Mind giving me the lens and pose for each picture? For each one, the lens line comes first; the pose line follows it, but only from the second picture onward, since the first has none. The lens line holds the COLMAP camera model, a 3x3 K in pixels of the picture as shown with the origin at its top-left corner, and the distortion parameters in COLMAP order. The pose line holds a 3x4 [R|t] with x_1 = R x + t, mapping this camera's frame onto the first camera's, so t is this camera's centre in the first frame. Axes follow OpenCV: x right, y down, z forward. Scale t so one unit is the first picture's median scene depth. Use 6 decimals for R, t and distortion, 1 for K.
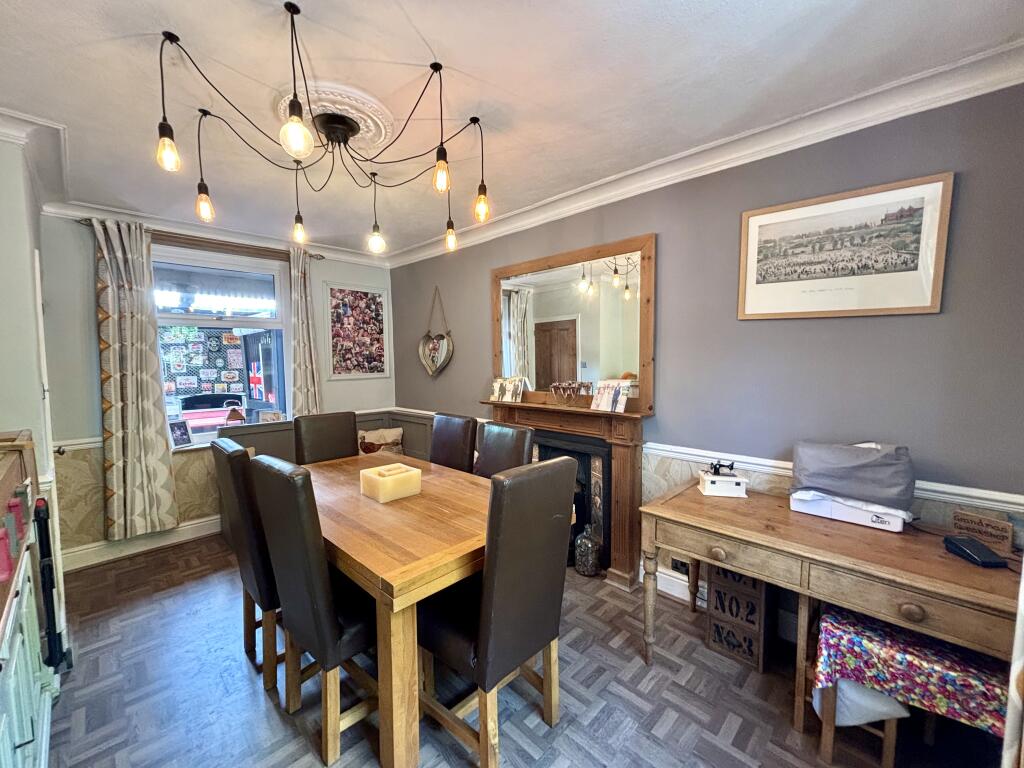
lens RADIAL K [[410.6, 0, 505.3], [0, 410.6, 384.4], [0, 0, 1]] dist [0.001550, 0.000018]
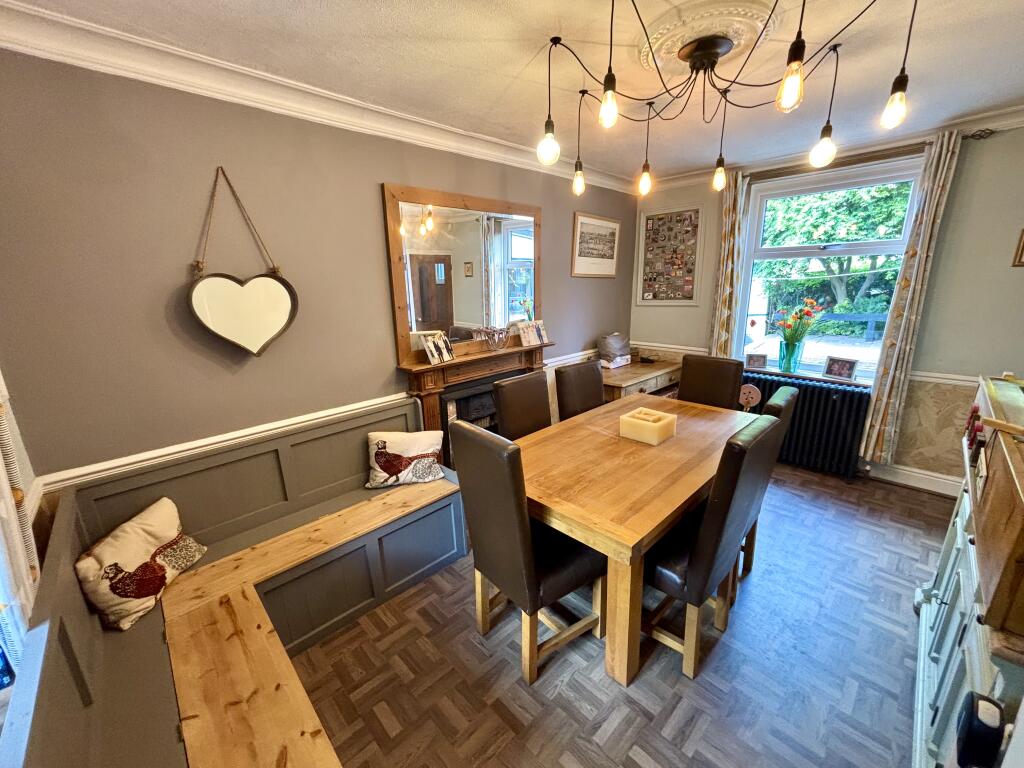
lens RADIAL K [[410.6, 0, 510.4], [0, 410.6, 389.2], [0, 0, 1]] dist [0.001550, 0.000018]
pose [[0.035152, -0.252427, 0.966977, -1.359305], [0.093357, 0.964174, 0.248301, -0.168595], [-0.995012, 0.081546, 0.057458, 1.323678]]
